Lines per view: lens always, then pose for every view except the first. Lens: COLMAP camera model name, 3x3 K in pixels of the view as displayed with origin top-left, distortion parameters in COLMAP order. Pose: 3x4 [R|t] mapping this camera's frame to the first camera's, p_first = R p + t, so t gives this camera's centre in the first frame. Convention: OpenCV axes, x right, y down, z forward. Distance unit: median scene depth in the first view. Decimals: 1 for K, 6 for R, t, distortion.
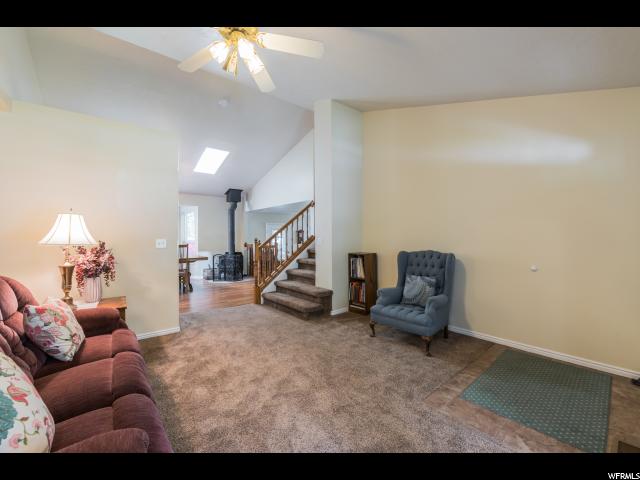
lens RADIAL K [[275.9, 0, 320.0], [0, 275.9, 240.0], [0, 0, 1]] dist [-0.000050, -0.000066]
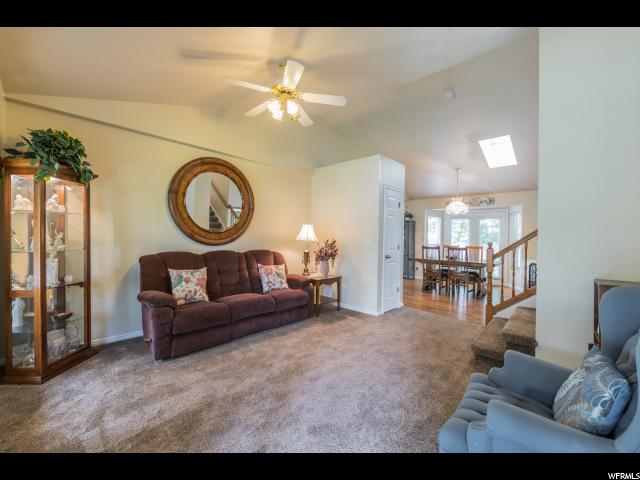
lens RADIAL K [[275.9, 0, 320.0], [0, 275.9, 240.0], [0, 0, 1]] dist [-0.000050, -0.000066]
pose [[0.083154, 0.017253, -0.996387, 0.679306], [-0.032890, 0.999353, 0.014560, -0.013025], [0.995994, 0.031561, 0.083667, 0.632476]]
